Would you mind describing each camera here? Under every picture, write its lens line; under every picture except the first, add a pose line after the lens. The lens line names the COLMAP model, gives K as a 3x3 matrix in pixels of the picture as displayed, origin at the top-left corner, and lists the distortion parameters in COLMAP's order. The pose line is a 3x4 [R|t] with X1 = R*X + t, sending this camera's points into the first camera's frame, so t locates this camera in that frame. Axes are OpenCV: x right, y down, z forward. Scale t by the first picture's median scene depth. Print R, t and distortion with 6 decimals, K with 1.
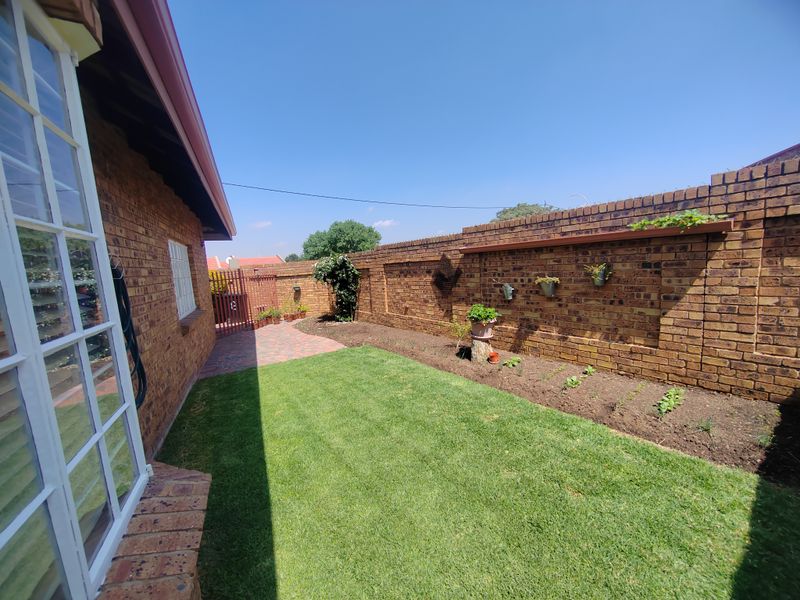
lens RADIAL K [[304.9, 0, 402.1], [0, 304.9, 298.6], [0, 0, 1]] dist [0.000290, 0.000506]
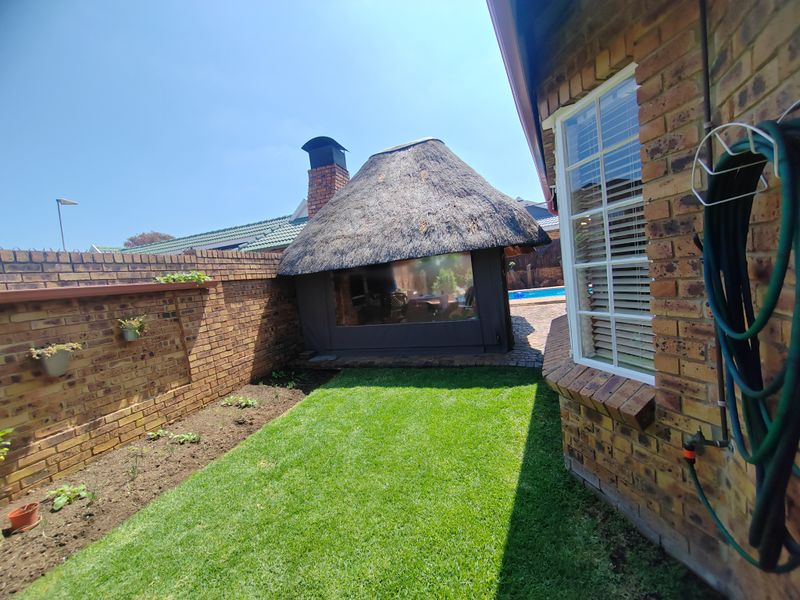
lens RADIAL K [[304.9, 0, 402.1], [0, 304.9, 298.6], [0, 0, 1]] dist [0.000290, 0.000506]
pose [[-0.564013, 0.076615, 0.822204, -0.558095], [0.249365, 0.965005, 0.081137, -0.039500], [-0.787214, 0.250791, -0.563380, 0.857555]]
